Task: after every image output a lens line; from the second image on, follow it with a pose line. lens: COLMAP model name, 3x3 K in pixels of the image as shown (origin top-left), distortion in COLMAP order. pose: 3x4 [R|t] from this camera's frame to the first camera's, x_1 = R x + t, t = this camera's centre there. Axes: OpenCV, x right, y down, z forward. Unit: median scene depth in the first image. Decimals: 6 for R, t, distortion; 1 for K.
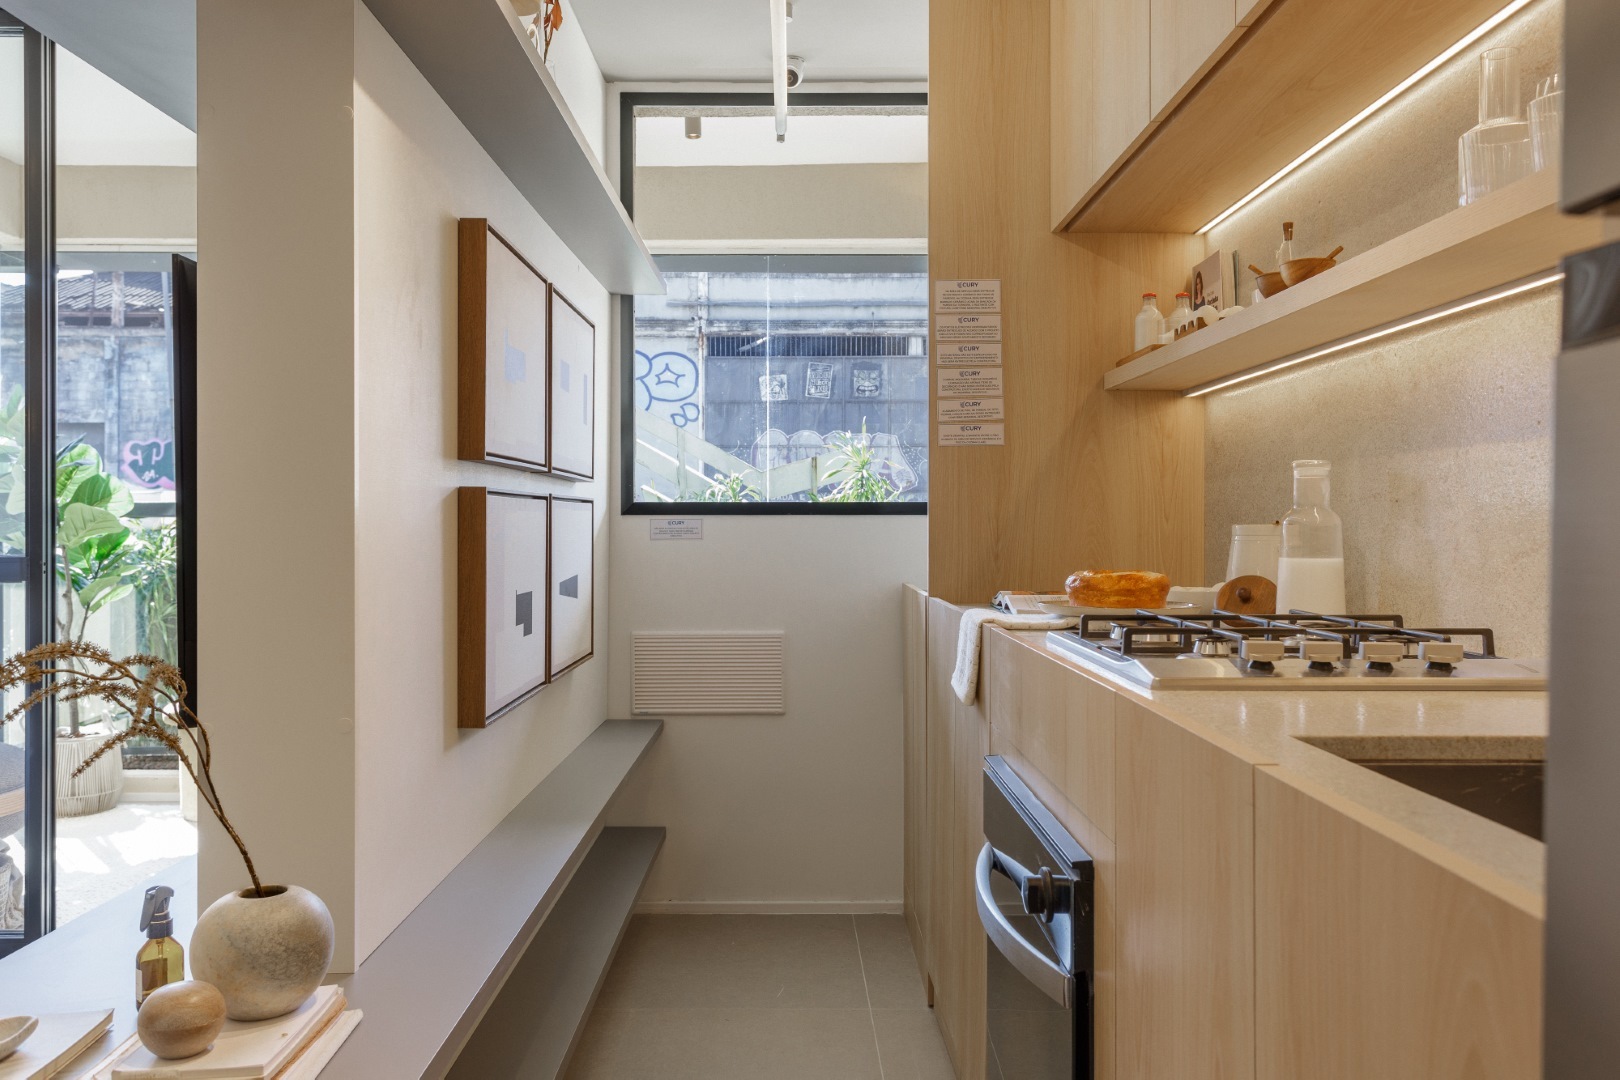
lens RADIAL K [[1253.5, 0, 789.4], [0, 1253.5, 540.2], [0, 0, 1]] dist [0.007581, 0.004454]
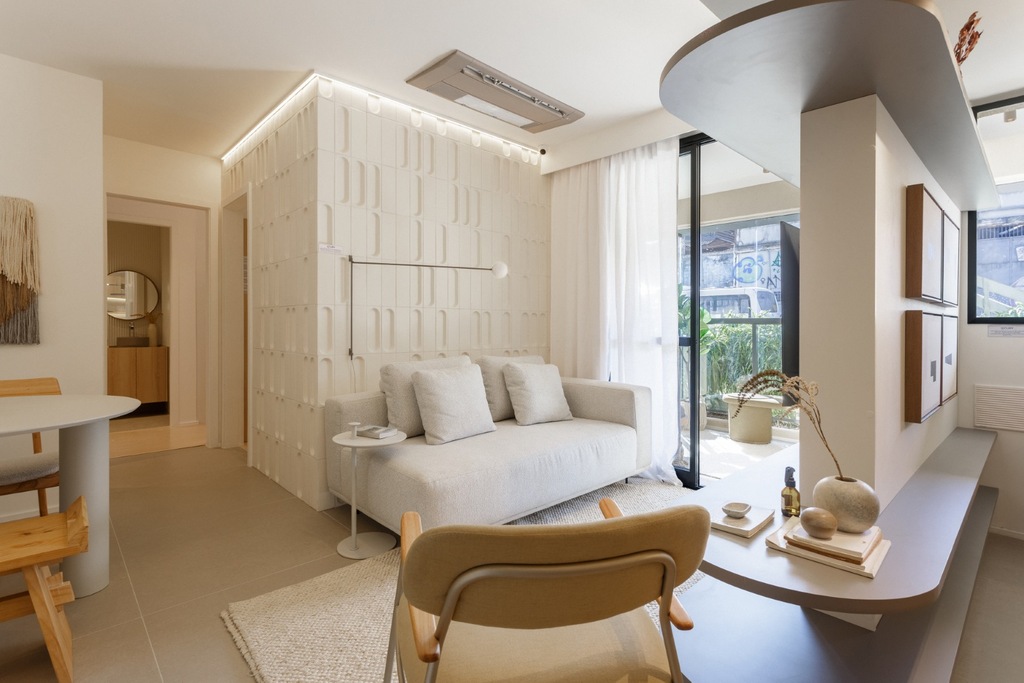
lens RADIAL K [[489.0, 0, 514.3], [0, 489.0, 323.4], [0, 0, 1]] dist [0.001461, 0.000067]
pose [[0.686929, 0.004039, -0.726714, -0.080655], [-0.018010, 0.999772, -0.011467, 0.001171], [0.726502, 0.020965, 0.686845, -0.054084]]
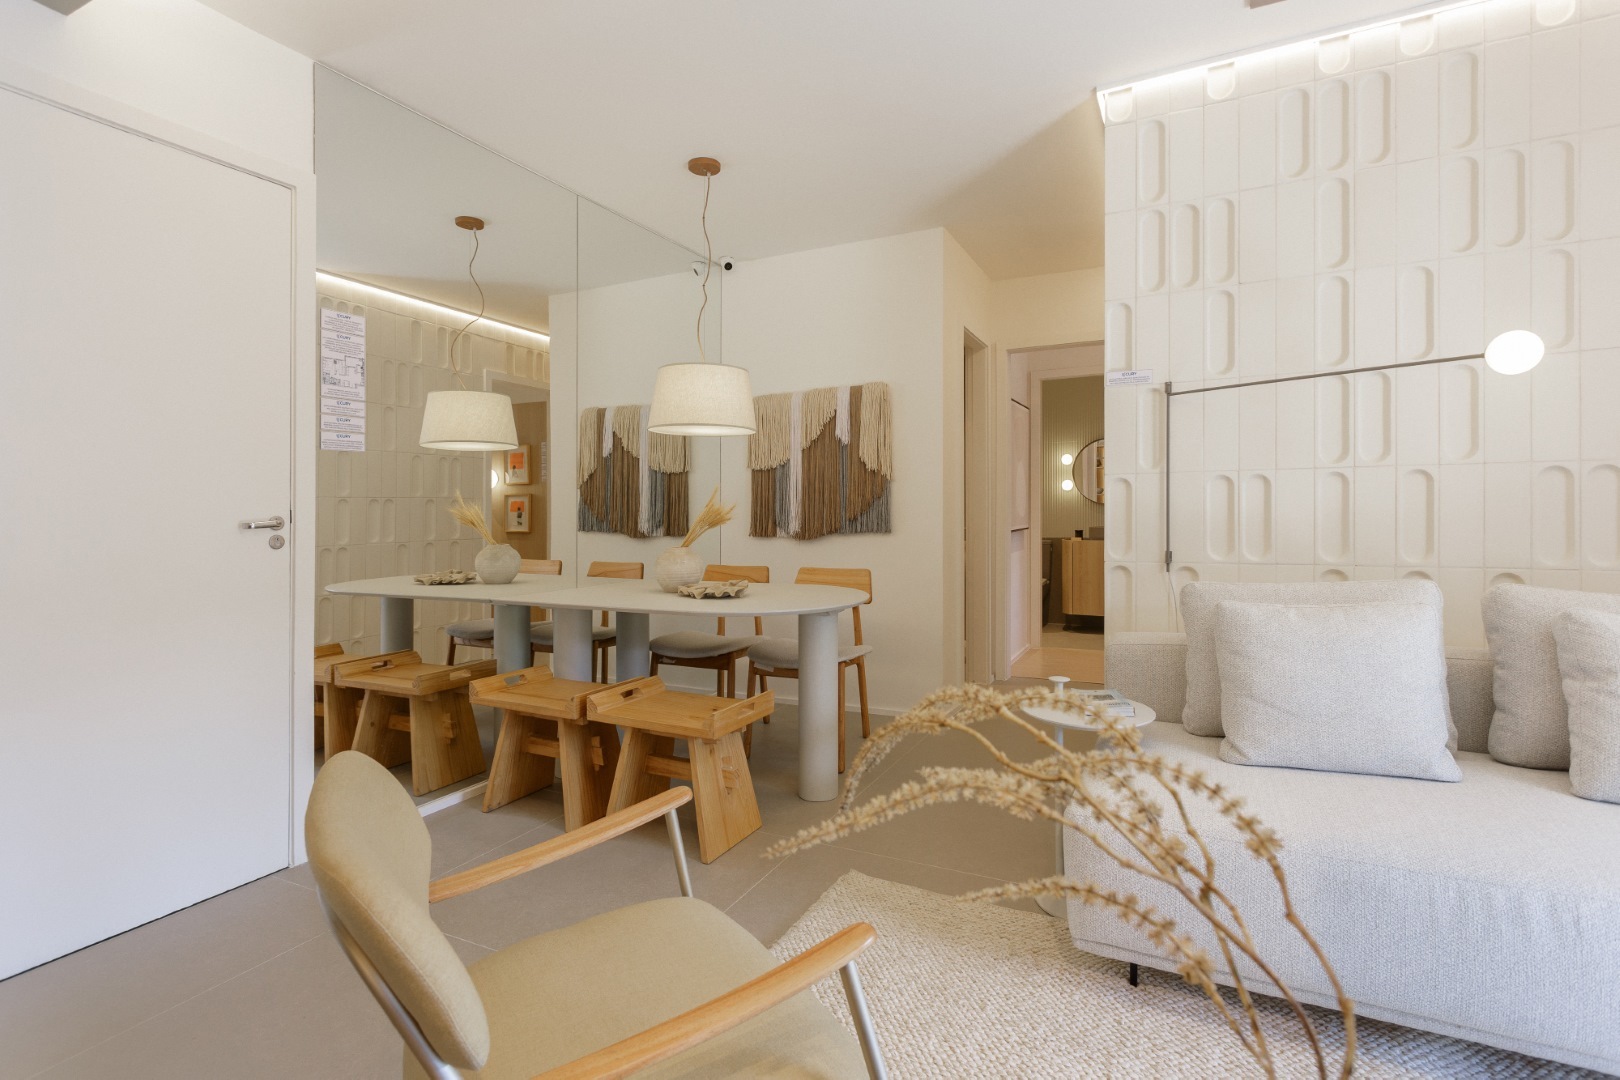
lens RADIAL K [[776.6, 0, 811.6], [0, 776.6, 510.5], [0, 0, 1]] dist [-0.001246, 0.000807]
pose [[-0.447509, 0.007266, -0.894250, -0.073935], [0.000718, 0.999970, 0.007766, -0.006333], [0.894279, 0.002833, -0.447501, 0.441507]]
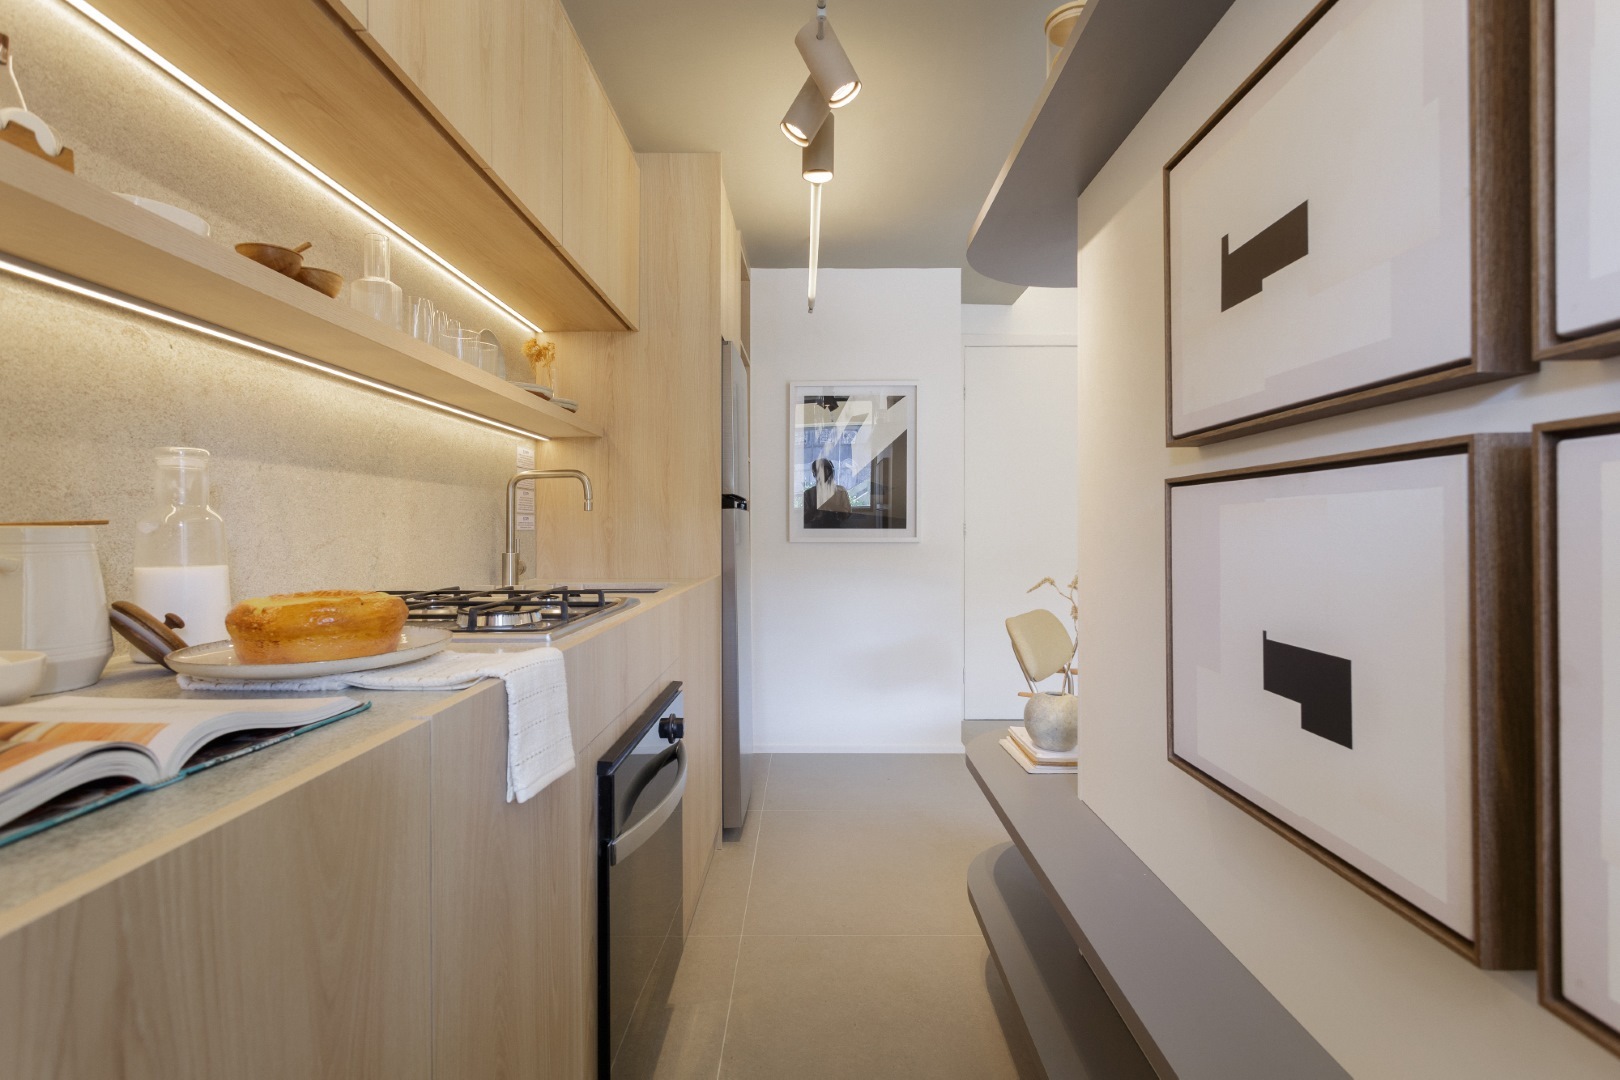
lens RADIAL K [[770.8, 0, 810.8], [0, 770.8, 529.1], [0, 0, 1]] dist [0.000982, 0.000743]
pose [[-0.999943, 0.003553, 0.010097, -0.004453], [0.003683, 0.999910, 0.012873, -0.010384], [-0.010051, 0.012909, -0.999866, 1.079277]]
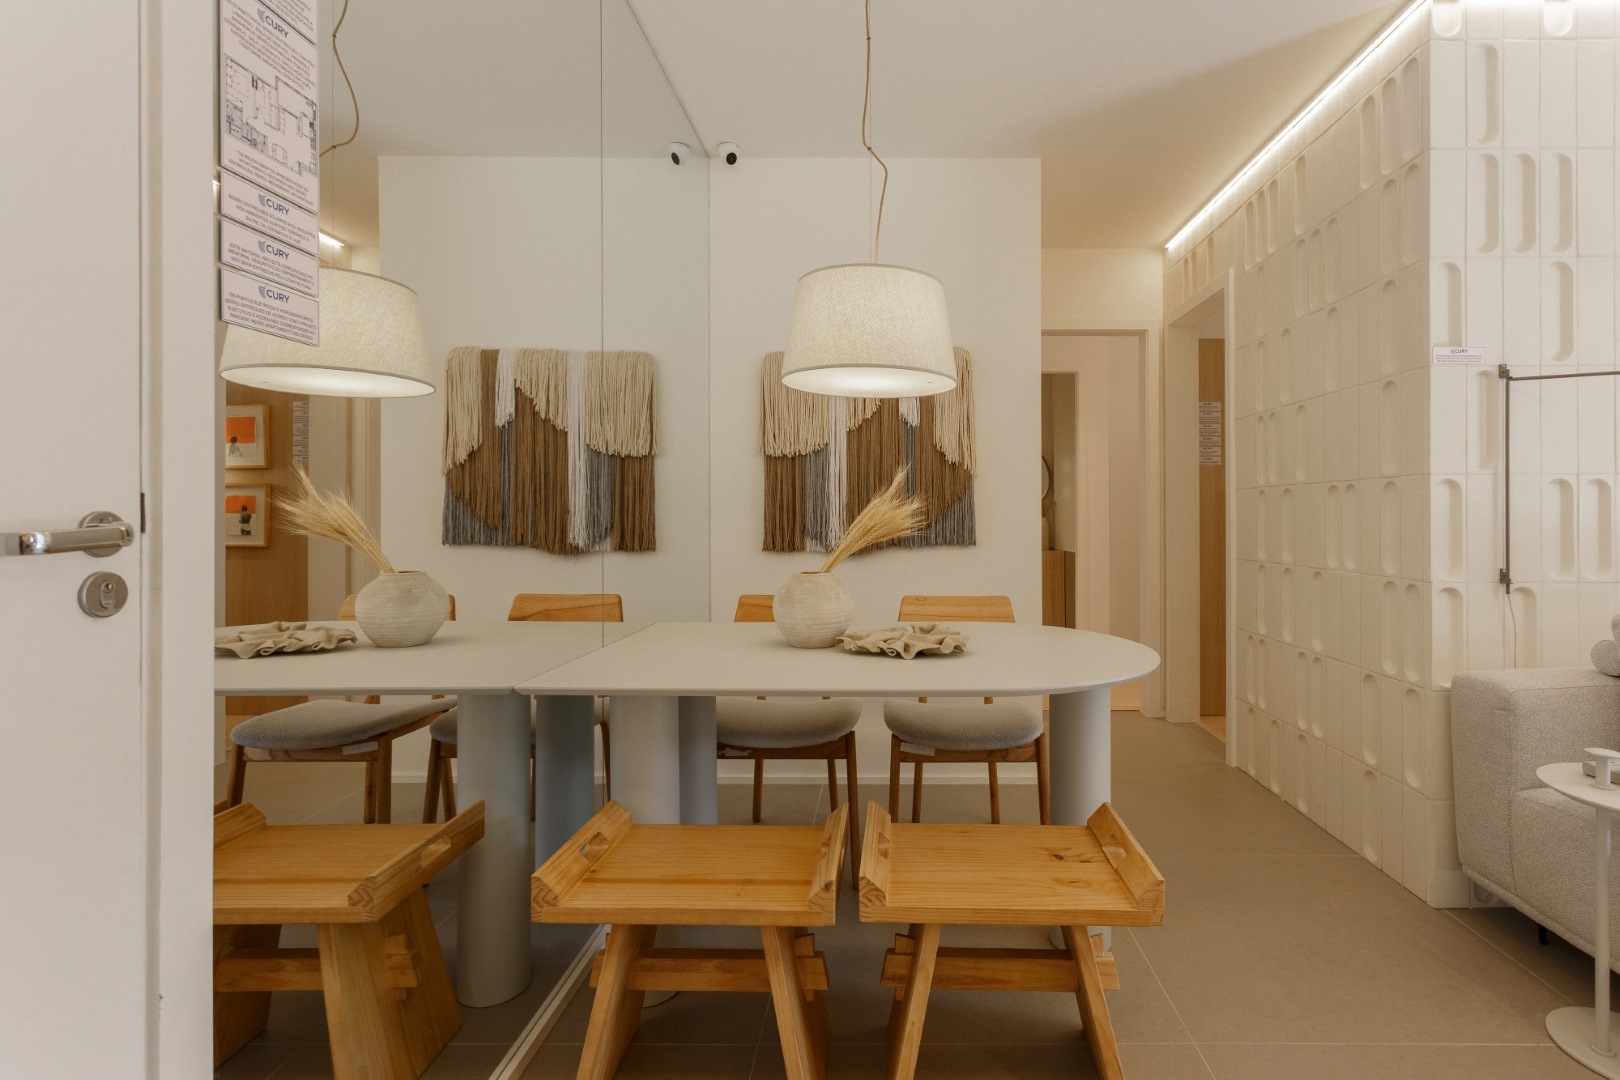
lens RADIAL K [[793.2, 0, 891.3], [0, 793.2, 517.2], [0, 0, 1]] dist [0.002246, 0.000617]
pose [[-0.005042, 0.003537, -0.999981, -0.301762], [-0.013109, 0.999908, 0.003603, 0.003864], [0.999901, 0.013127, -0.004995, -0.184773]]
